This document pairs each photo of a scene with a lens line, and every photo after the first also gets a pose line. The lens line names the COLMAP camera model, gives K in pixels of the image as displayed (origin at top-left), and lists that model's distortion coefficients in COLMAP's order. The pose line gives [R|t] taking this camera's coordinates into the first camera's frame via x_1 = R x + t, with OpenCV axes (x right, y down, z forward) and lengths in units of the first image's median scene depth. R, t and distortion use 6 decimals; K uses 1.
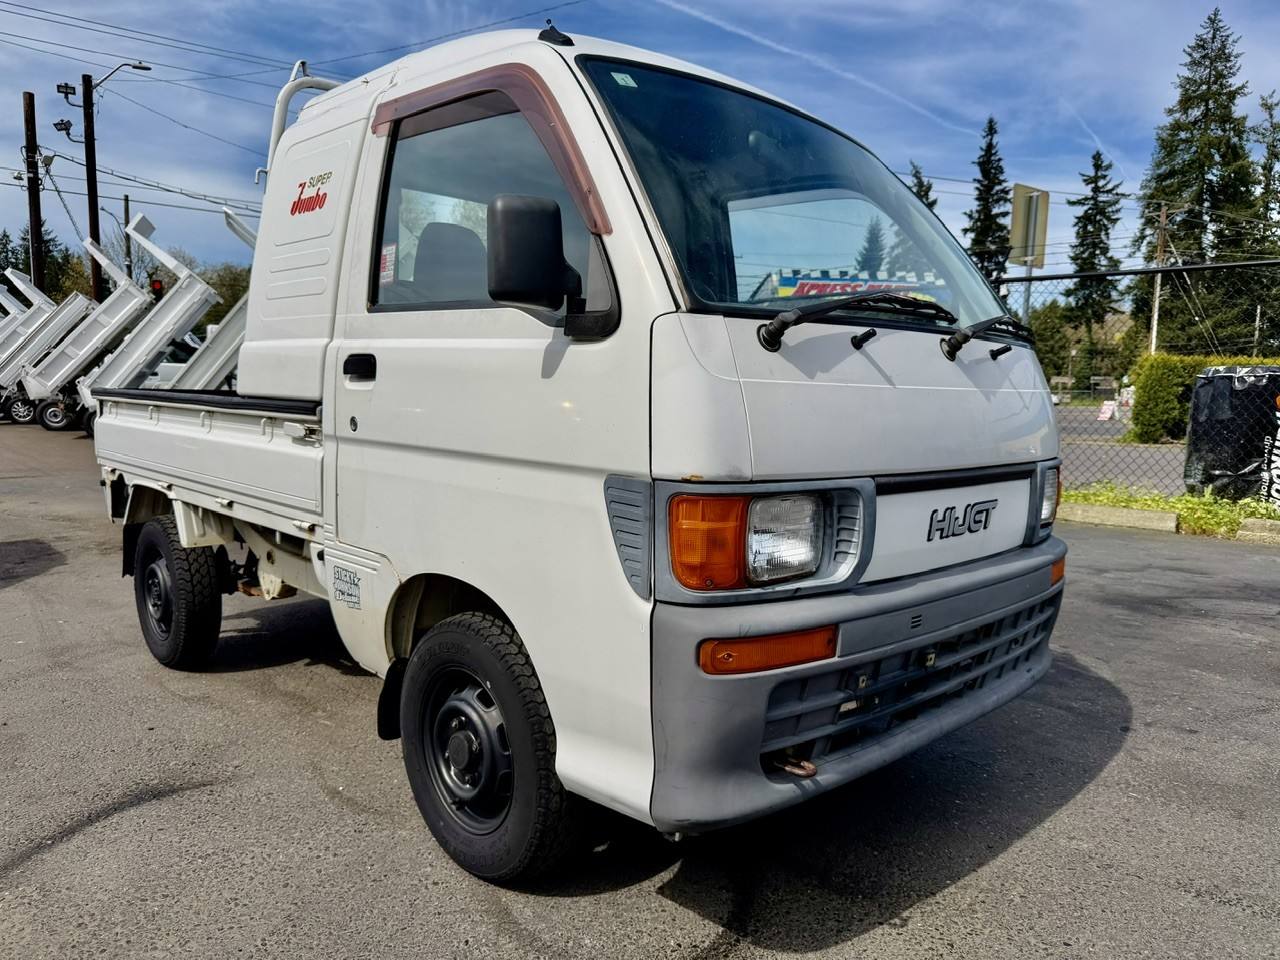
lens RADIAL K [[916.8, 0, 641.7], [0, 916.8, 491.5], [0, 0, 1]] dist [0.030462, -0.051608]
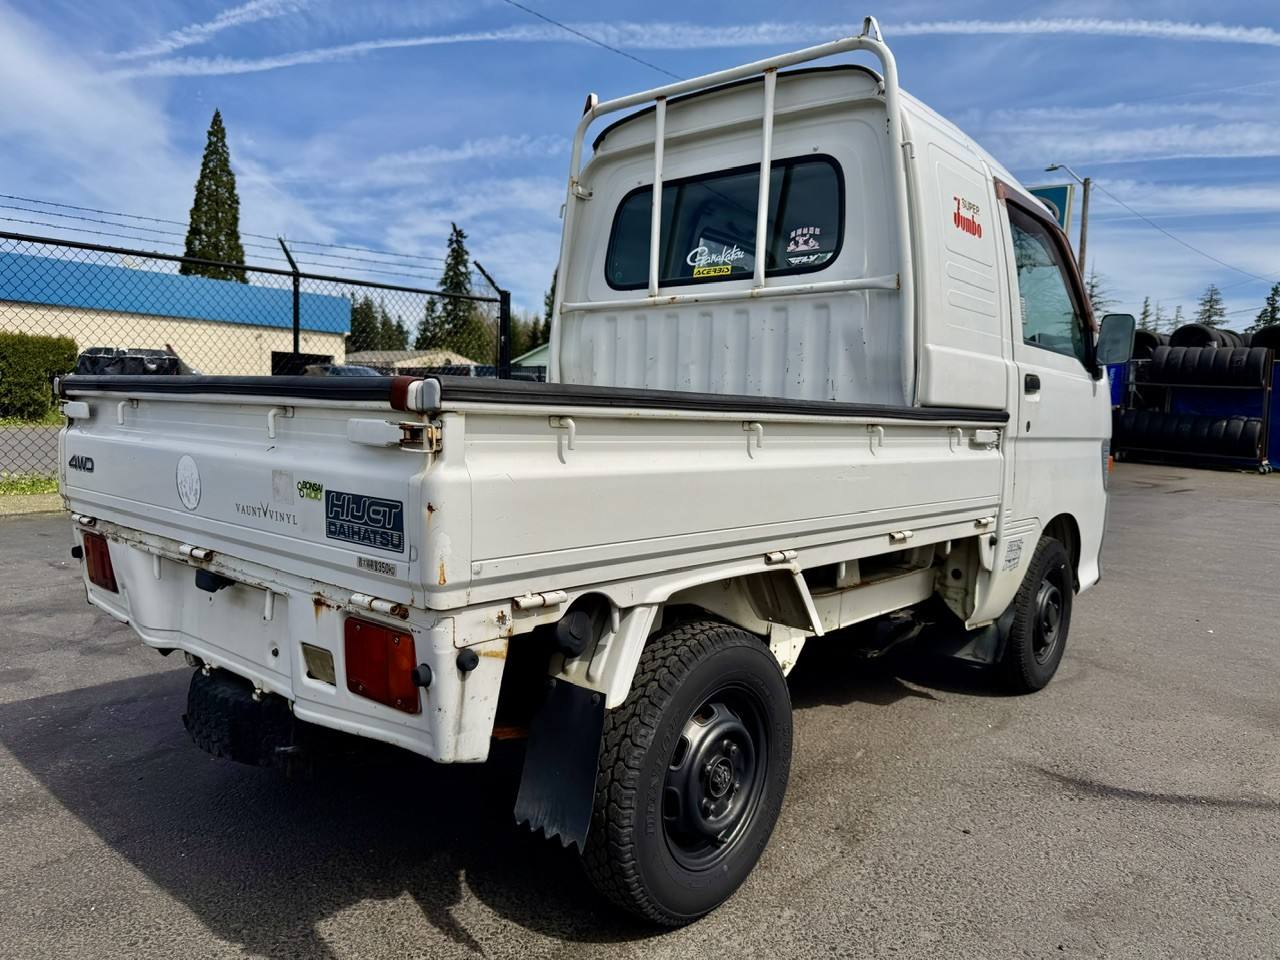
lens RADIAL K [[916.8, 0, 635.0], [0, 916.8, 477.7], [0, 0, 1]] dist [0.030462, -0.051608]
pose [[-0.073315, -0.097699, 0.992512, -1.764161], [0.077973, 0.991582, 0.103367, -0.201539], [-0.994256, 0.084968, -0.065080, 1.832456]]
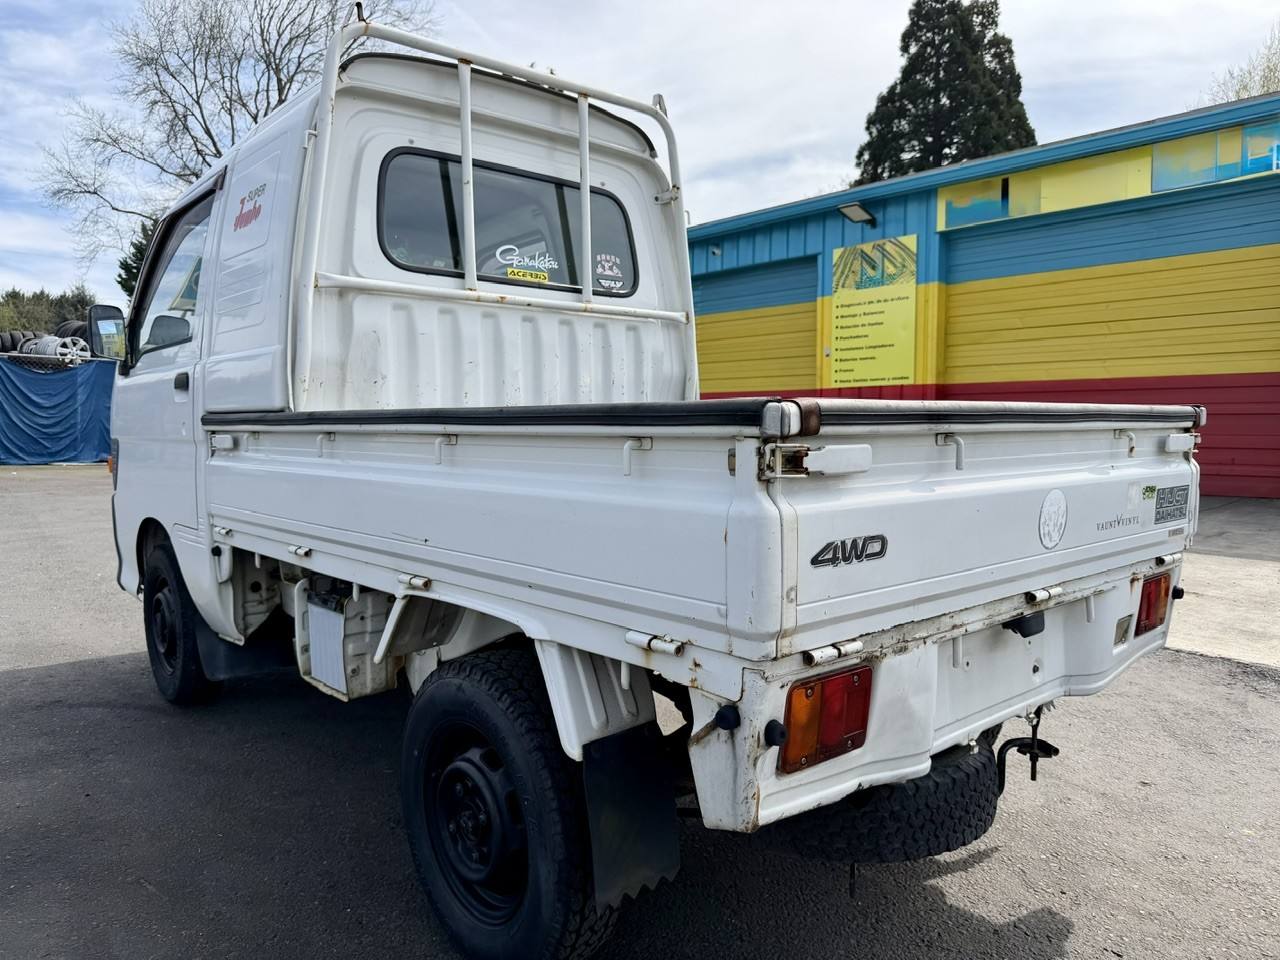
lens RADIAL K [[916.8, 0, 649.6], [0, 916.8, 474.3], [0, 0, 1]] dist [0.030462, -0.051608]
pose [[-0.999065, -0.024969, 0.035295, -0.561634], [-0.018665, 0.985470, 0.168822, -0.304845], [-0.038998, 0.168005, -0.985014, 2.975964]]
